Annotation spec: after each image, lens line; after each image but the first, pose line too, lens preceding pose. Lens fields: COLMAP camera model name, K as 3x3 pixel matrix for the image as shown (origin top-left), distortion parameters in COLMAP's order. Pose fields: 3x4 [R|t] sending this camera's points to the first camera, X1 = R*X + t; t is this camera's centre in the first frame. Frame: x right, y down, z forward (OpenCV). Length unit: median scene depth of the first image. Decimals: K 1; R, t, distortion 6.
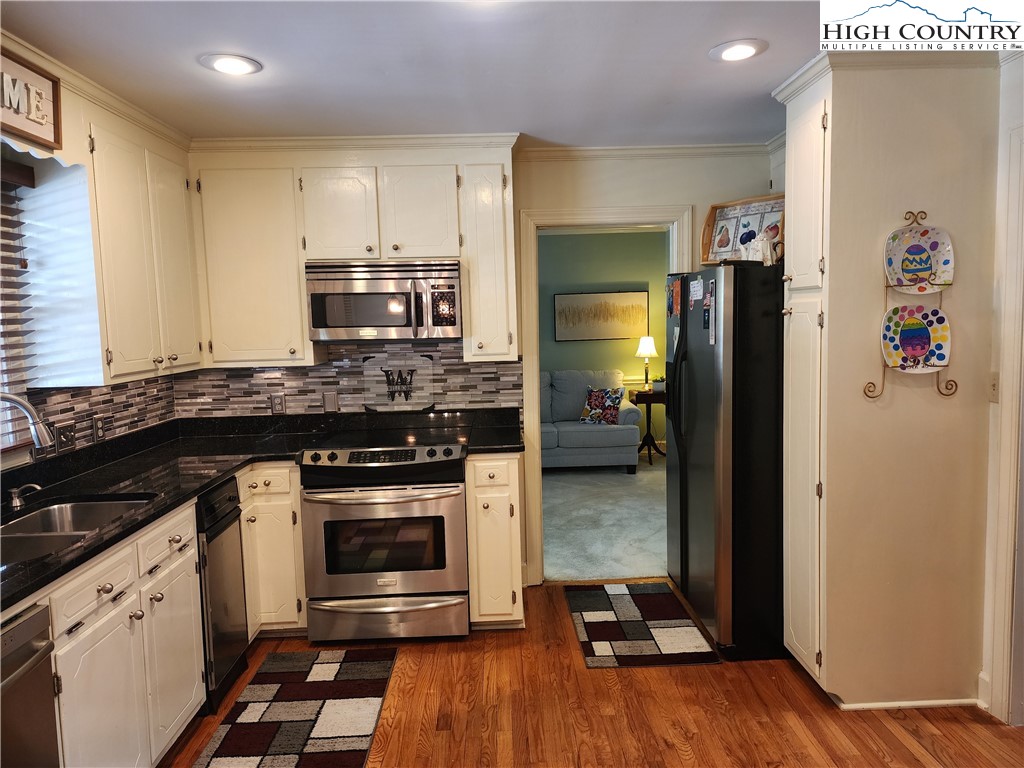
lens RADIAL K [[696.1, 0, 515.1], [0, 696.1, 382.6], [0, 0, 1]] dist [0.083101, -0.079264]
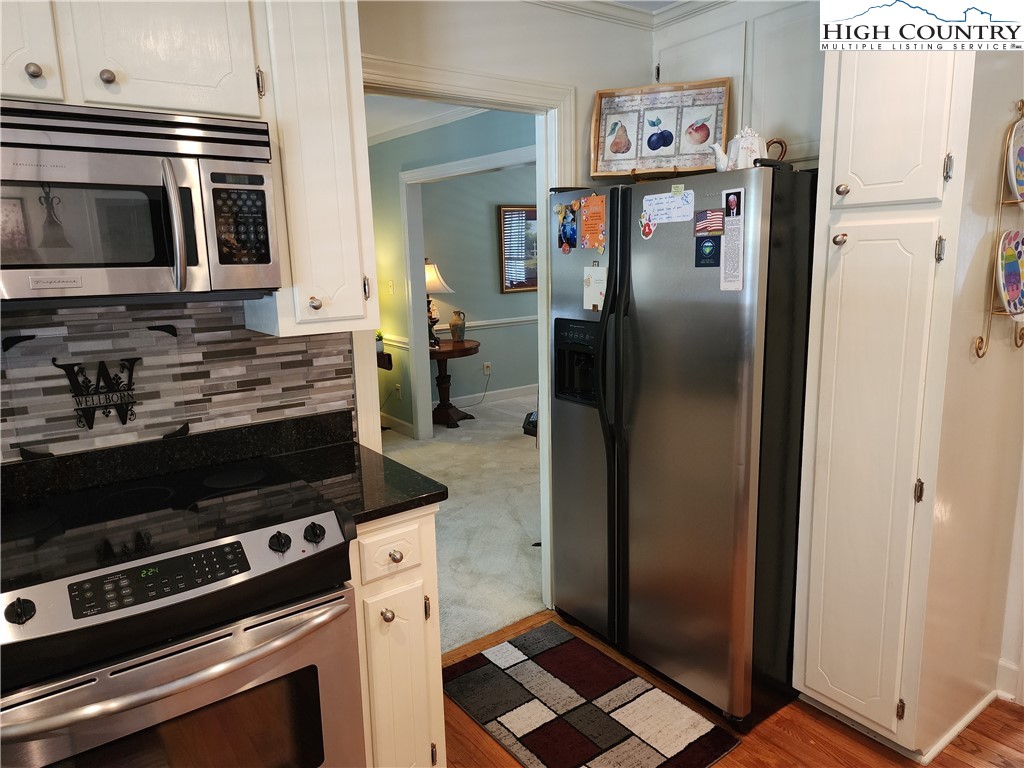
lens RADIAL K [[691.5, 0, 520.4], [0, 691.5, 383.6], [0, 0, 1]] dist [0.082124, -0.083720]
pose [[0.821324, -0.099545, 0.561710, -0.220682], [0.056133, 0.993981, 0.094074, -0.034803], [-0.567694, -0.045735, 0.821968, 0.495204]]
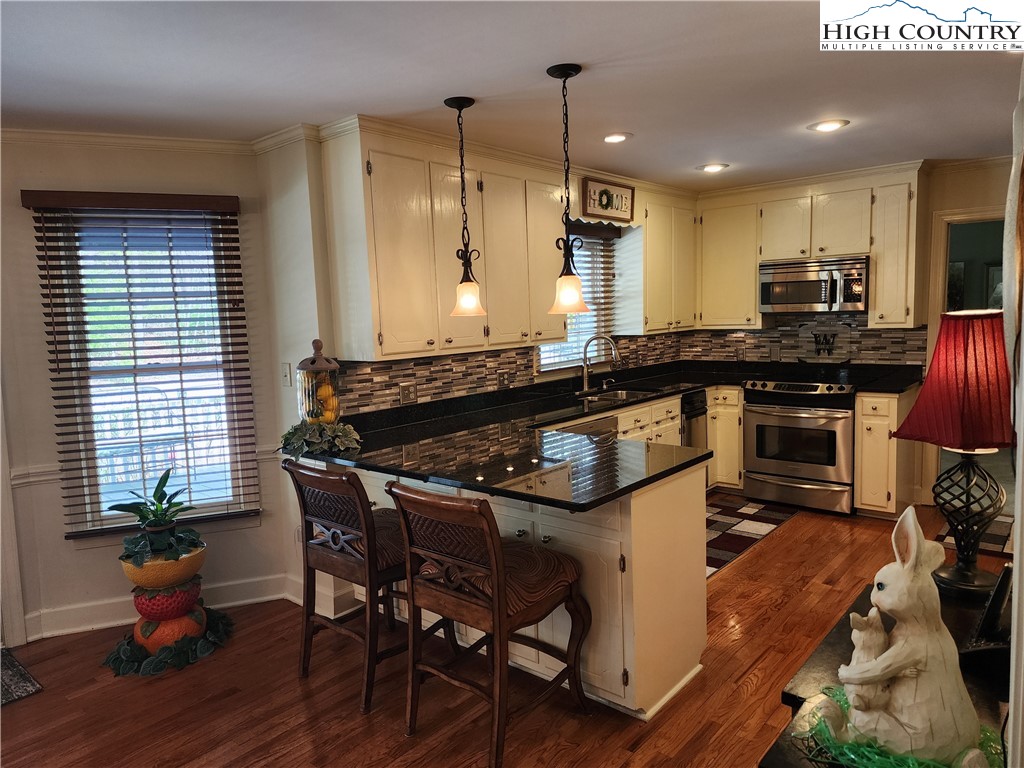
lens RADIAL K [[696.1, 0, 515.1], [0, 696.1, 382.6], [0, 0, 1]] dist [0.083101, -0.079264]
pose [[0.753589, 0.073669, -0.653205, 0.332373], [-0.051022, 0.997258, 0.053609, 0.039482], [0.655363, -0.007072, 0.755281, -0.543271]]
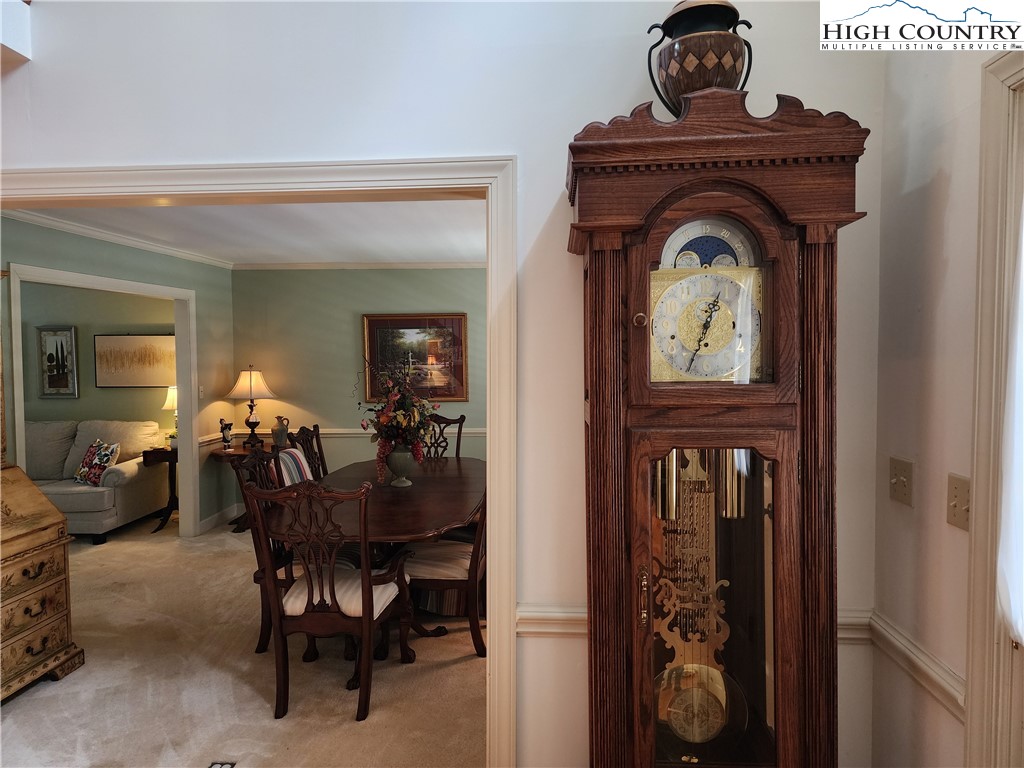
lens RADIAL K [[696.1, 0, 515.1], [0, 696.1, 382.6], [0, 0, 1]] dist [0.083101, -0.079264]
pose [[0.995371, 0.024448, -0.092947, 1.420670], [-0.028674, 0.998602, -0.044405, -0.085274], [0.091732, 0.046865, 0.994680, 0.303950]]
